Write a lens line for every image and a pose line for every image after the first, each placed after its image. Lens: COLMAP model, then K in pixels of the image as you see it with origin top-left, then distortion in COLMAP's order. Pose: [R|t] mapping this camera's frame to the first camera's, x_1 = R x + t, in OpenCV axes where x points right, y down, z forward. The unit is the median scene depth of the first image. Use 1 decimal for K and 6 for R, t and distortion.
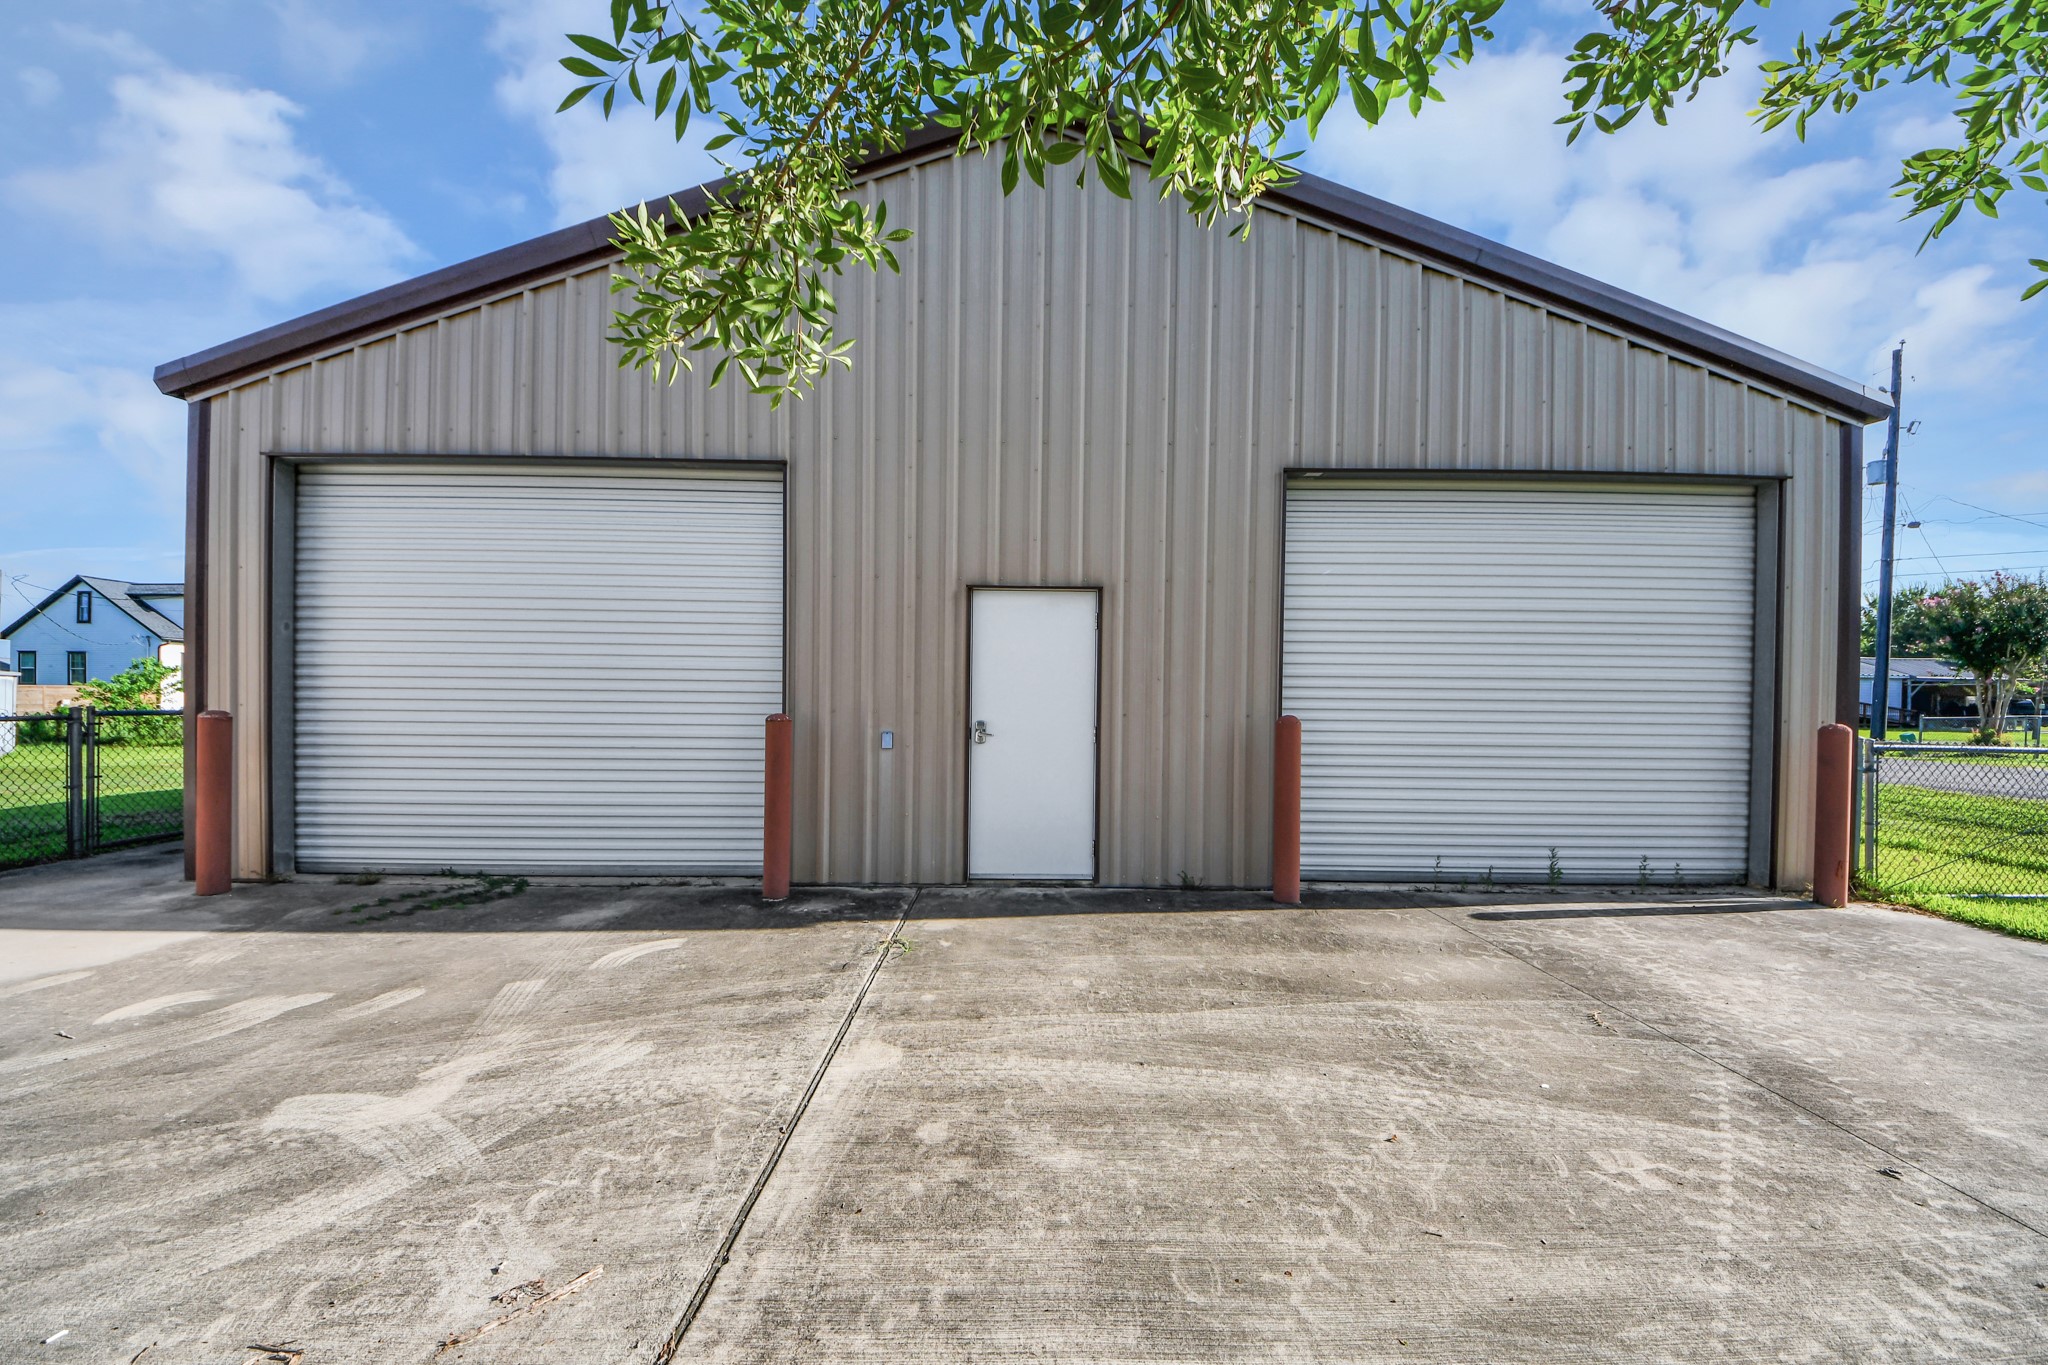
lens RADIAL K [[733.2, 0, 1032.7], [0, 733.2, 692.2], [0, 0, 1]] dist [-0.002327, -0.003661]
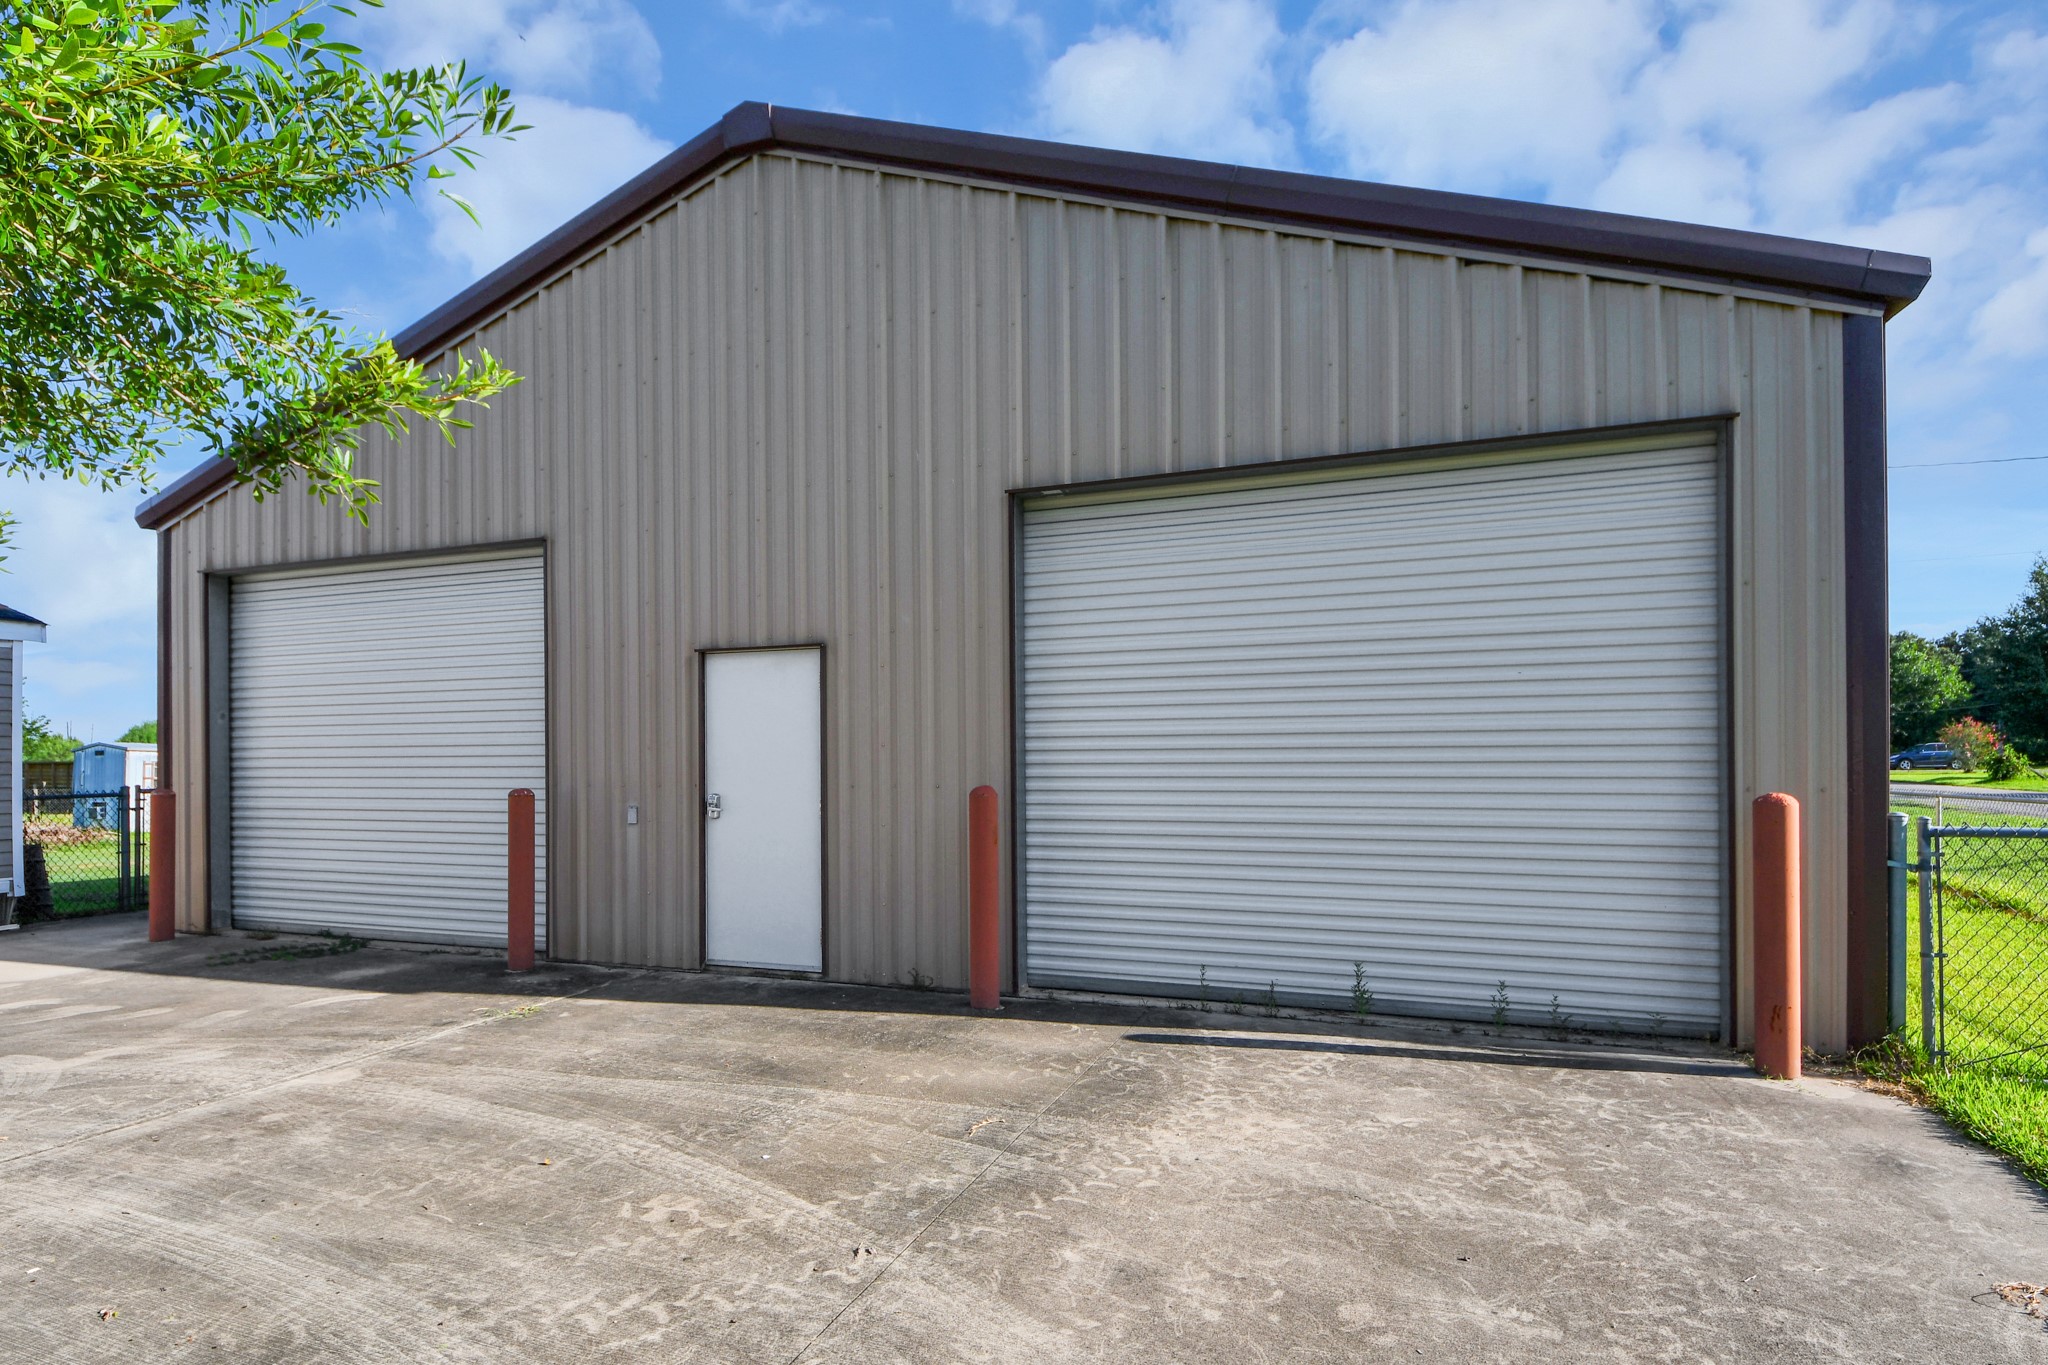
lens RADIAL K [[1102.1, 0, 1044.8], [0, 1102.1, 711.6], [0, 0, 1]] dist [-0.002092, -0.001444]
pose [[0.929841, -0.032071, -0.366561, 0.853547], [0.024664, 0.999386, -0.024874, -0.021239], [0.367134, 0.014088, 0.930061, -0.156523]]
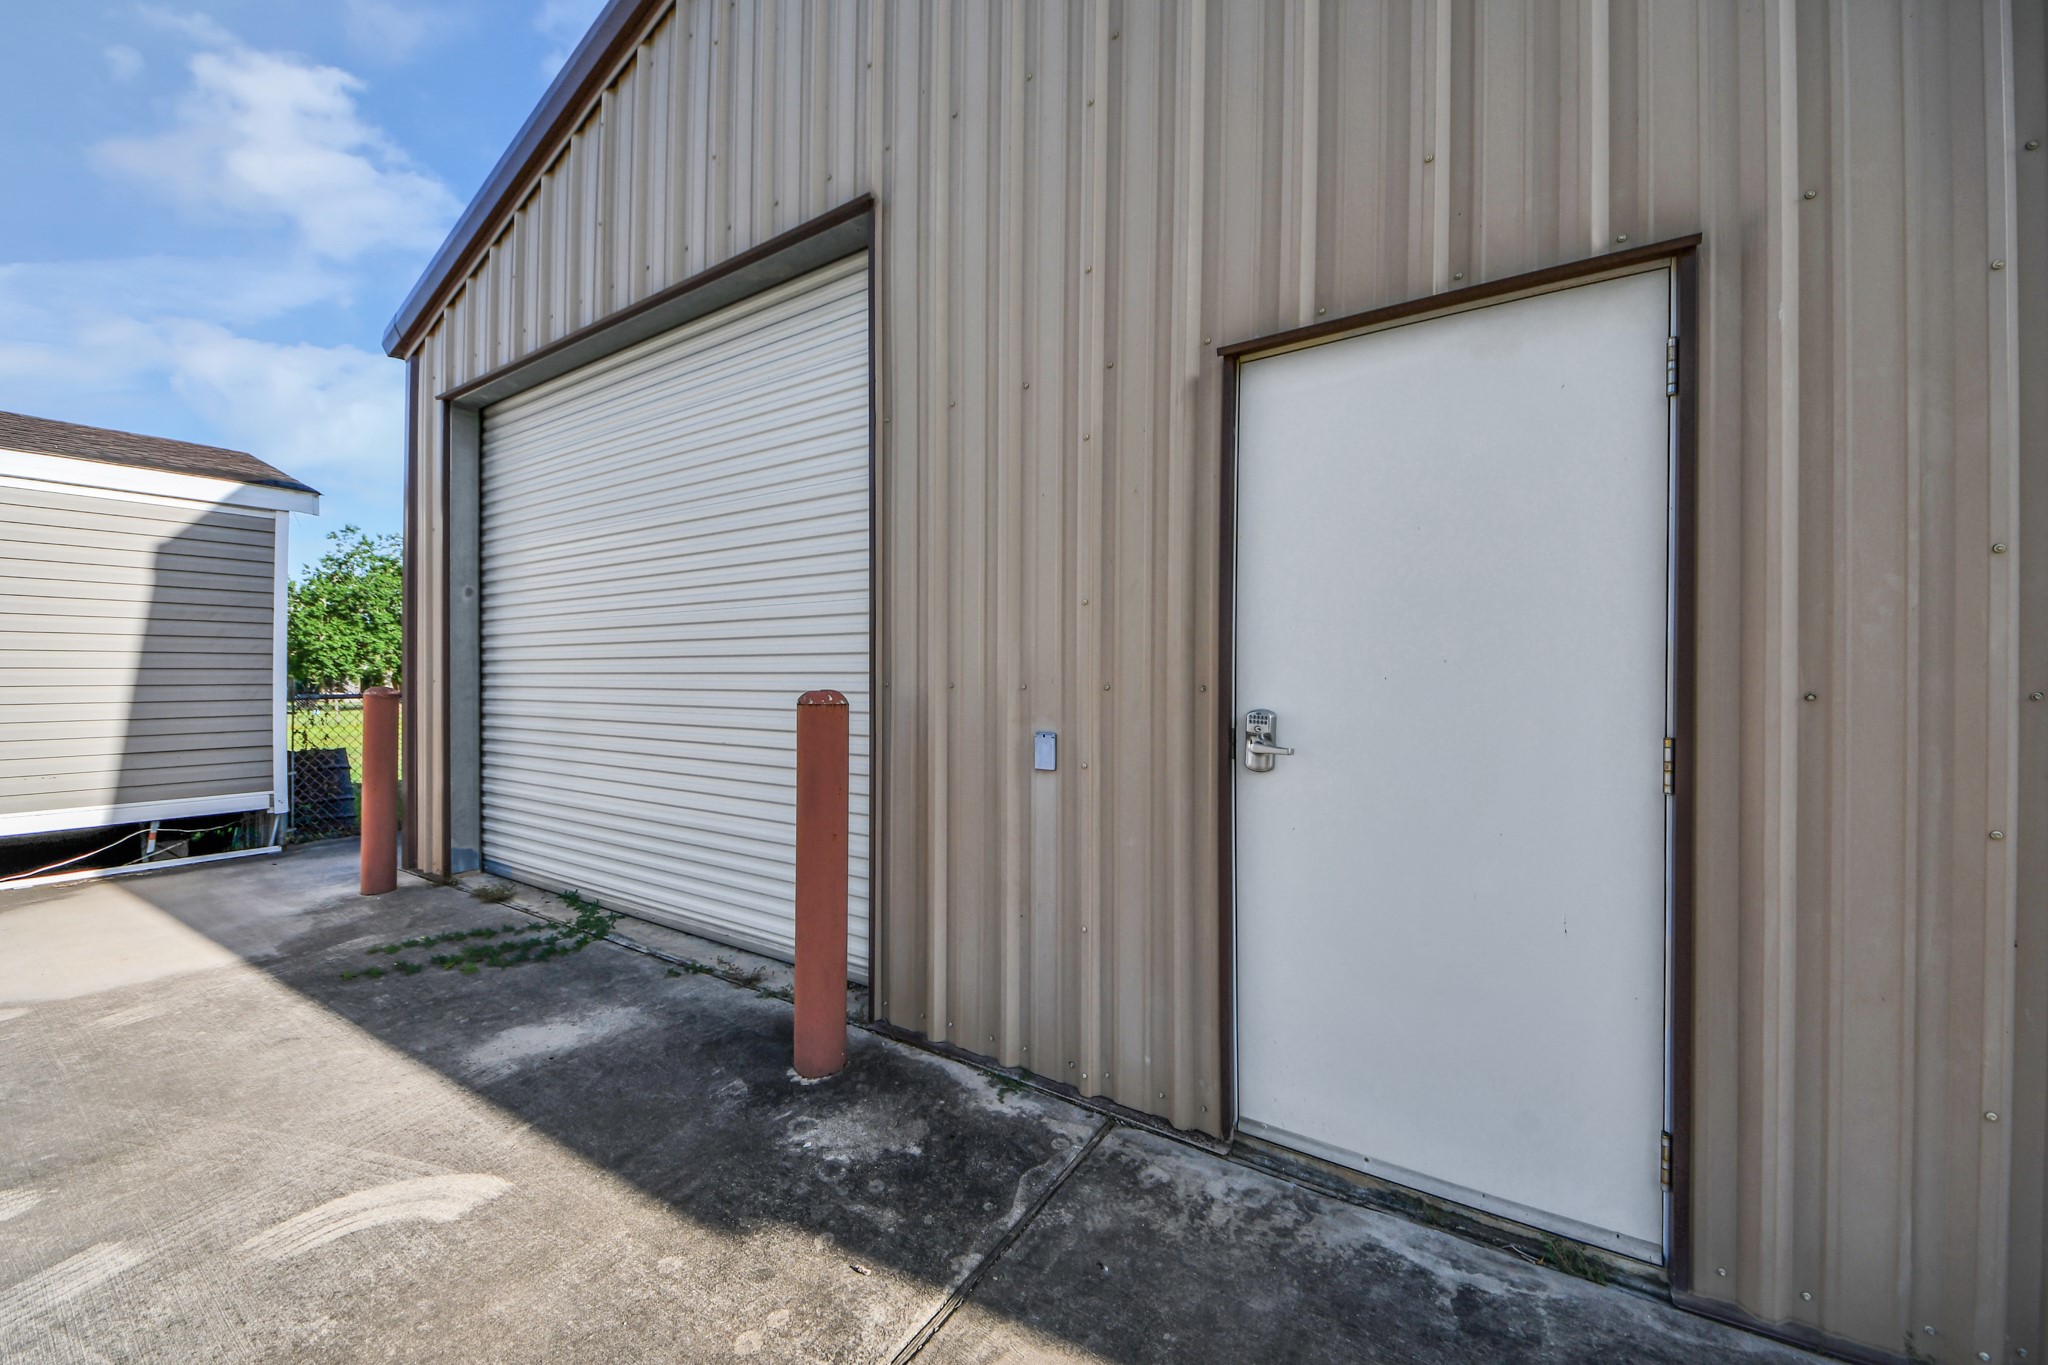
lens RADIAL K [[733.0, 0, 1035.1], [0, 733.0, 681.3], [0, 0, 1]] dist [-0.005111, 0.000064]
pose [[0.840057, -0.007747, -0.542443, 0.032094], [0.006771, 0.999970, -0.003796, 0.025528], [0.542456, -0.000484, 0.840084, 0.634473]]
